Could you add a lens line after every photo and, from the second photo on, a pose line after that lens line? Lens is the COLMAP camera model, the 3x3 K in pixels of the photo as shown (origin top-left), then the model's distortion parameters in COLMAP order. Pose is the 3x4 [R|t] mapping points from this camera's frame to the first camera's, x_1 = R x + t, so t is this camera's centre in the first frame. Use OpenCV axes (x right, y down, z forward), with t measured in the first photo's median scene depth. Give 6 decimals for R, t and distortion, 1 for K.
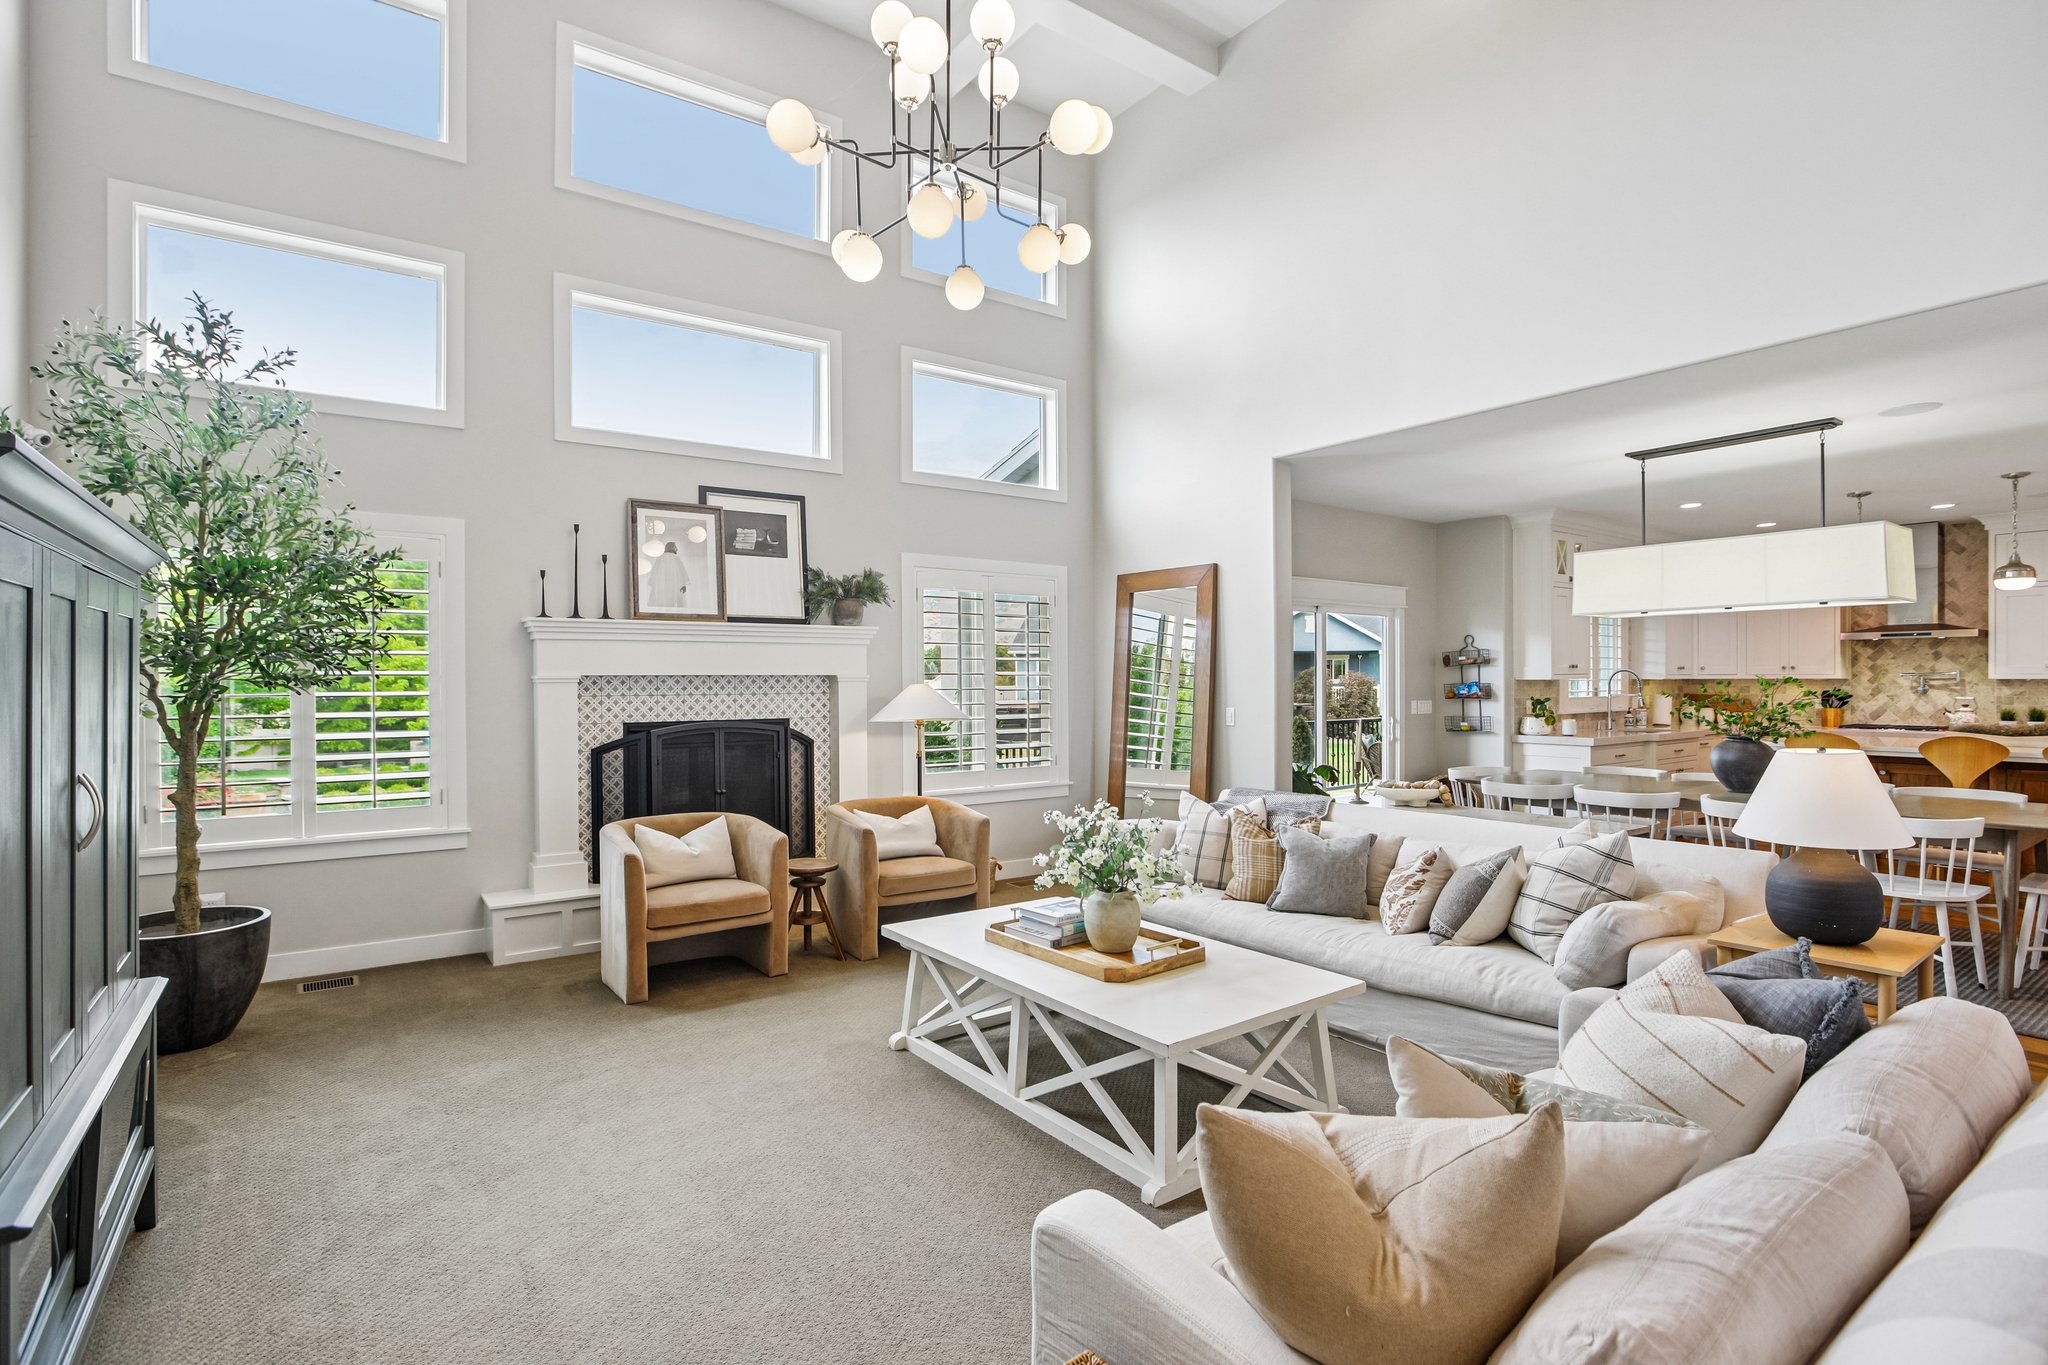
lens RADIAL K [[1001.8, 0, 1024.0], [0, 1001.8, 682.5], [0, 0, 1]] dist [-0.063396, 0.033224]
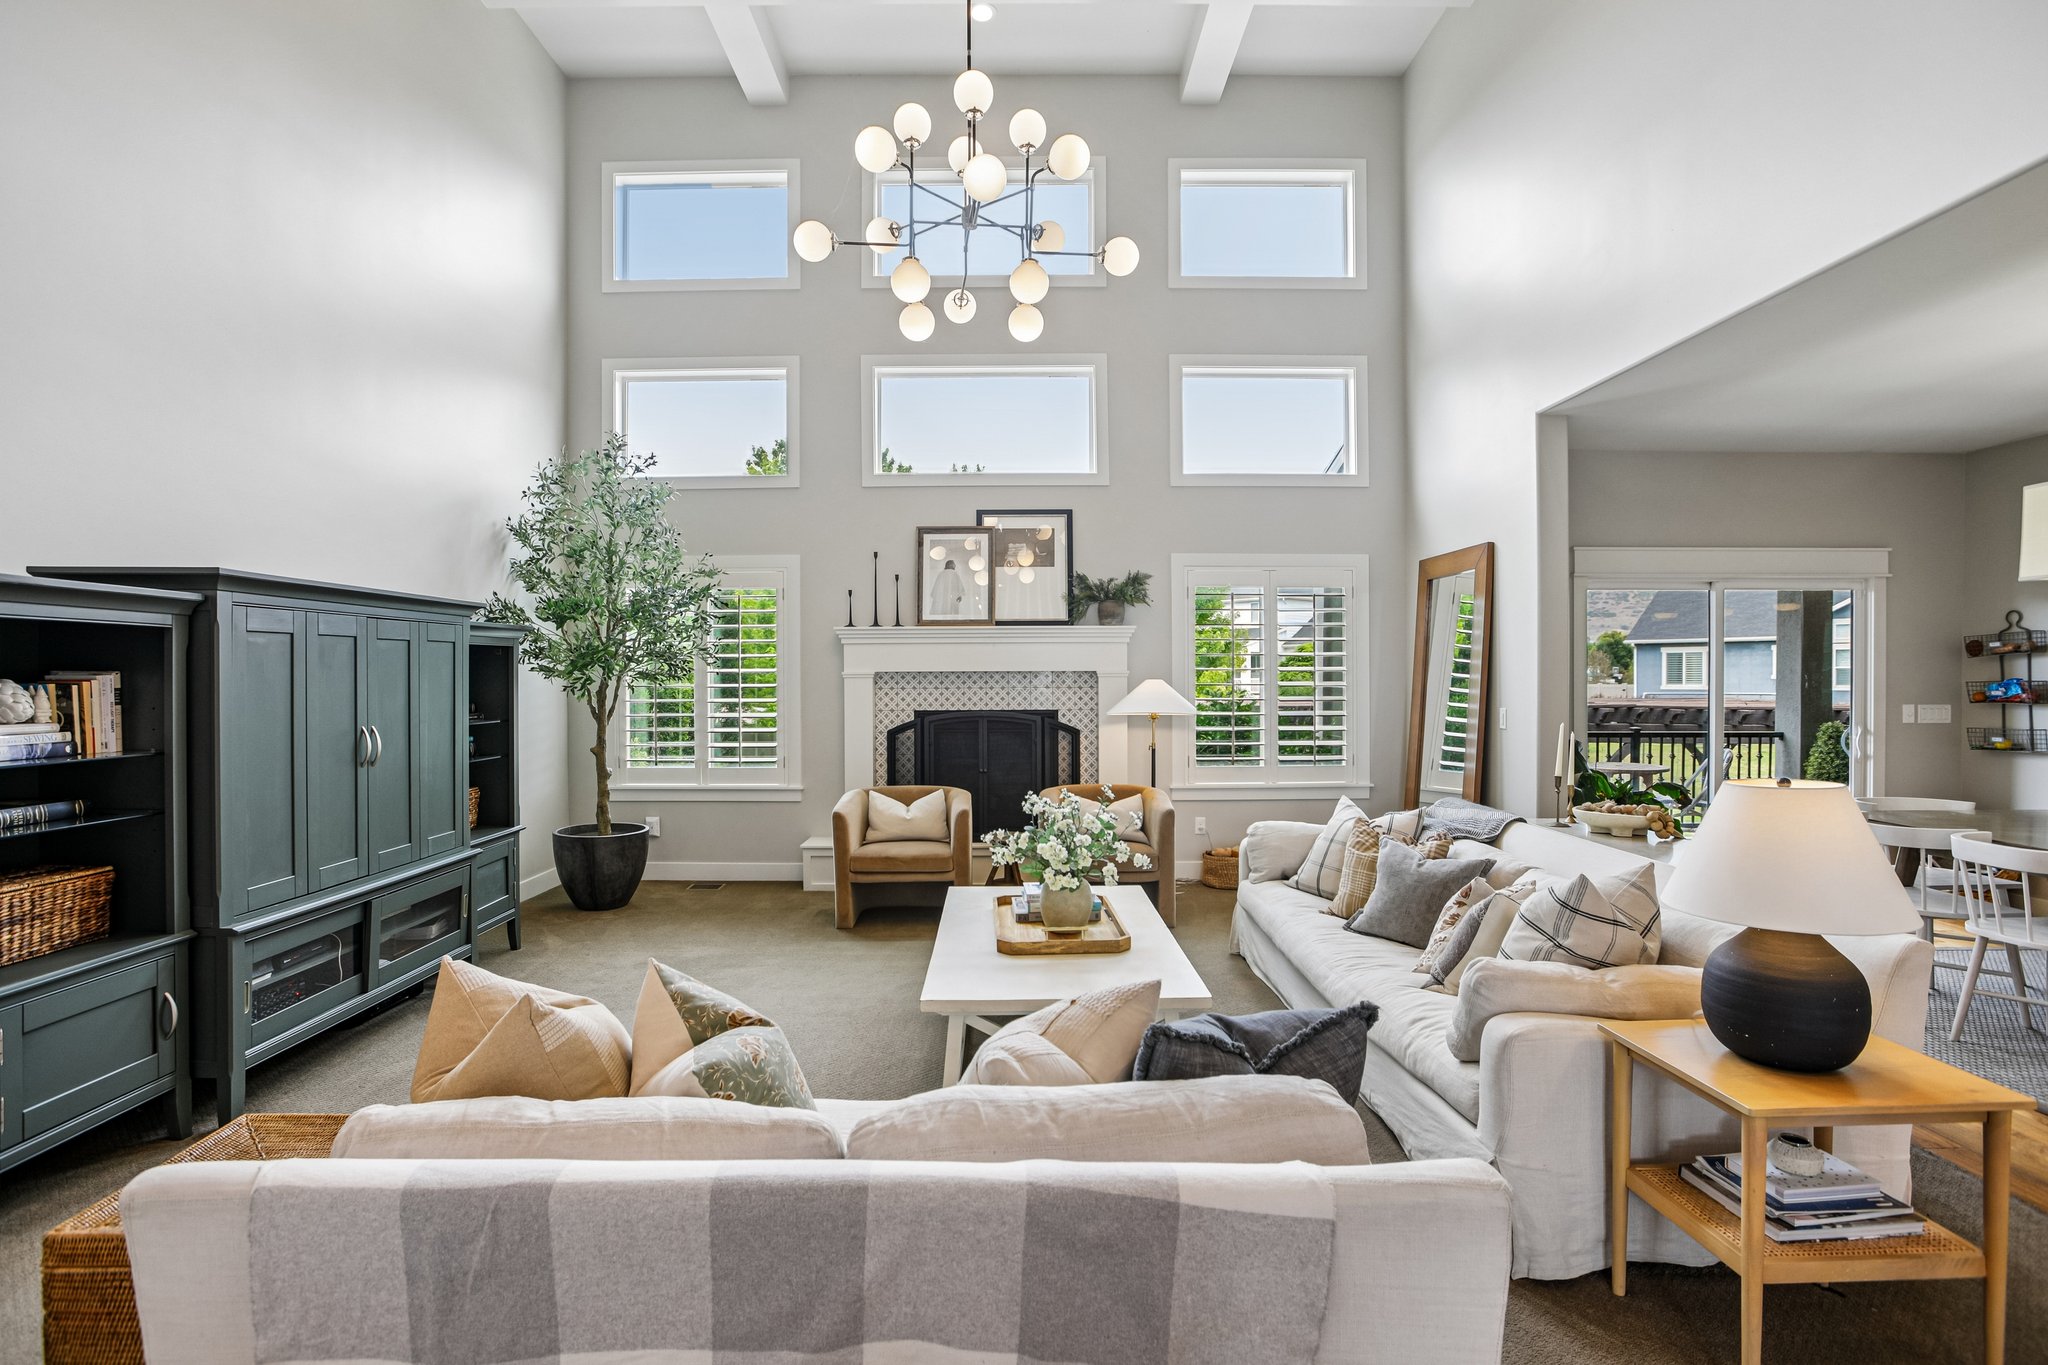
lens RADIAL K [[1001.8, 0, 1024.0], [0, 1001.8, 682.5], [0, 0, 1]] dist [-0.063396, 0.033224]
pose [[0.812100, 0.005046, -0.583497, 0.390280], [-0.001398, 0.999977, 0.006701, -0.002084], [0.583517, -0.004626, 0.812088, 0.067042]]
